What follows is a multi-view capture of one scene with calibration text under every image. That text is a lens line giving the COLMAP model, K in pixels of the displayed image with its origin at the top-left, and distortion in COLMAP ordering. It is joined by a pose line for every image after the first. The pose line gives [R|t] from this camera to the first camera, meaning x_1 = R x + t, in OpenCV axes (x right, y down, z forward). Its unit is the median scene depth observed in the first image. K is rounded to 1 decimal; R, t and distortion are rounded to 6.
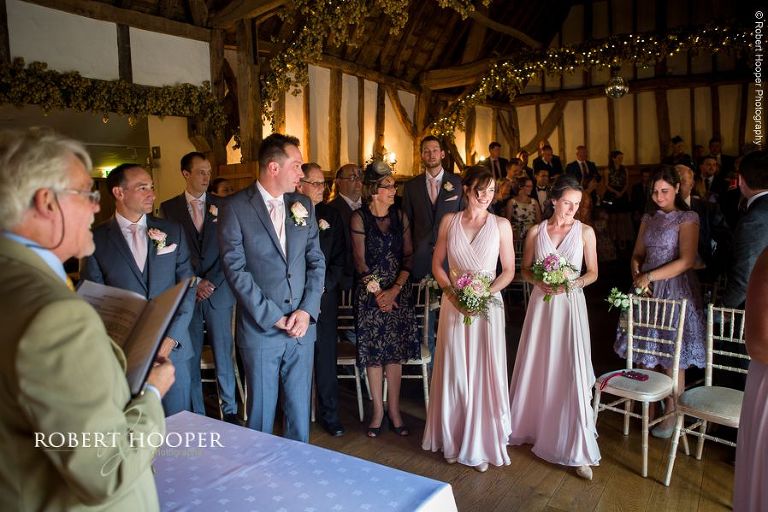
lens RADIAL K [[590.6, 0, 387.1], [0, 590.6, 263.4], [0, 0, 1]] dist [-0.042031, 0.023012]
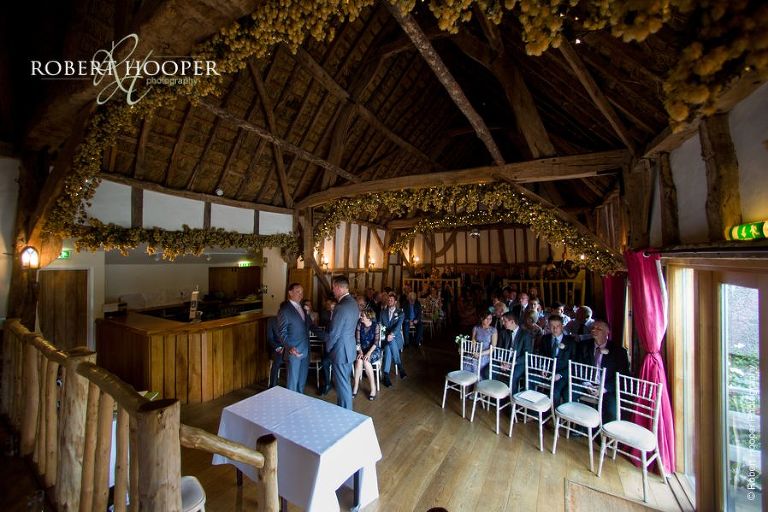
lens RADIAL K [[307.6, 0, 380.1], [0, 307.6, 253.6], [0, 0, 1]] dist [-0.028521, -0.000058]
pose [[0.999629, 0.025974, 0.008207, 0.034513], [-0.024506, 0.989072, -0.145379, -0.060368], [-0.011894, 0.145124, 0.989342, -0.178920]]
